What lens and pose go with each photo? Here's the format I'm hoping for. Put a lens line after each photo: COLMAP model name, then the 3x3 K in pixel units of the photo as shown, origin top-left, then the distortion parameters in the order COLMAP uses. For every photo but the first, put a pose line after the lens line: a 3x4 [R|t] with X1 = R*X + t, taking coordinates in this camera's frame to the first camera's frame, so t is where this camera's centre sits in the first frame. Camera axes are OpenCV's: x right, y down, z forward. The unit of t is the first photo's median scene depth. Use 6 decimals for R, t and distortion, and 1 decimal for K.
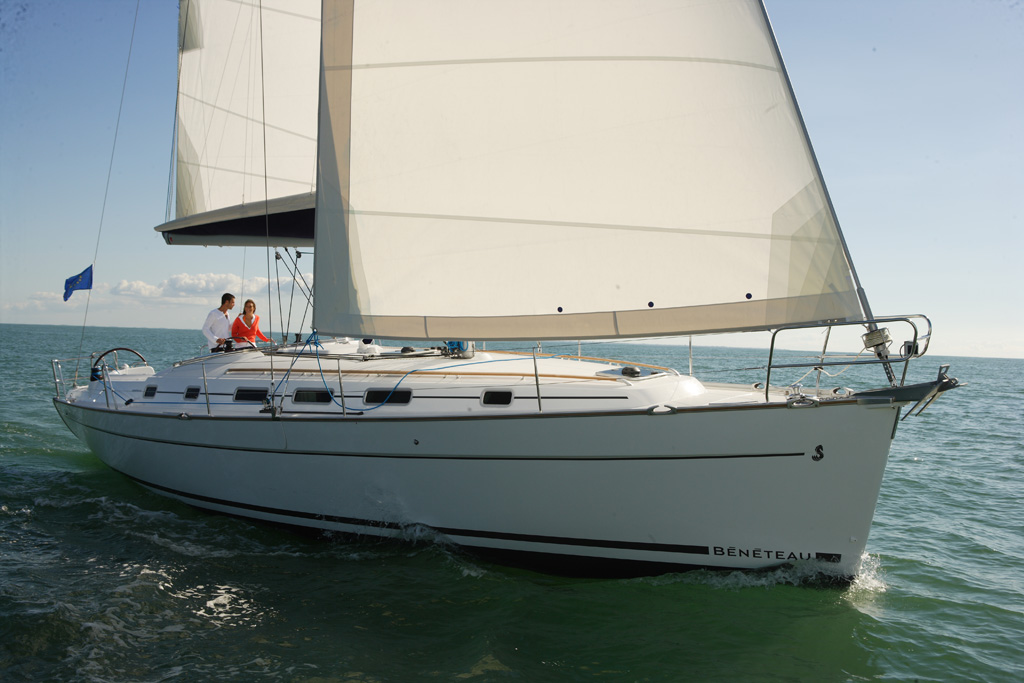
lens RADIAL K [[982.4, 0, 512.0], [0, 982.4, 341.5], [0, 0, 1]] dist [-0.048504, 0.002404]
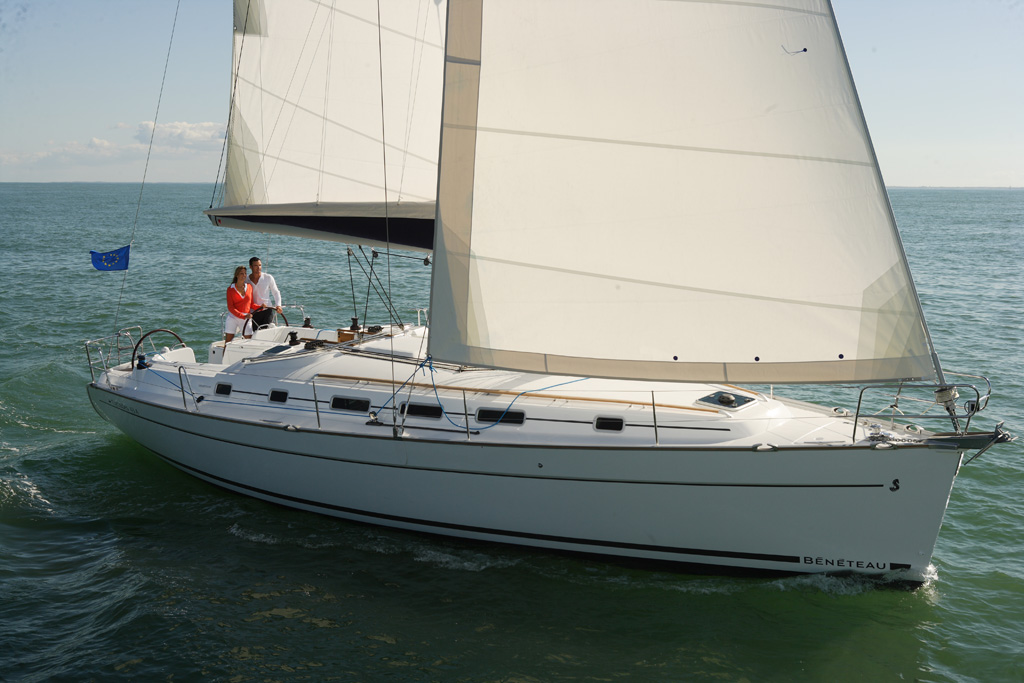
lens RADIAL K [[1338.3, 0, 512.0], [0, 1338.3, 341.5], [0, 0, 1]] dist [-0.017445, 0.022591]
pose [[0.998299, -0.013897, 0.056623, -0.236258], [0.006688, 0.992062, 0.125569, -0.256059], [-0.057919, -0.124976, 0.990468, -0.555245]]
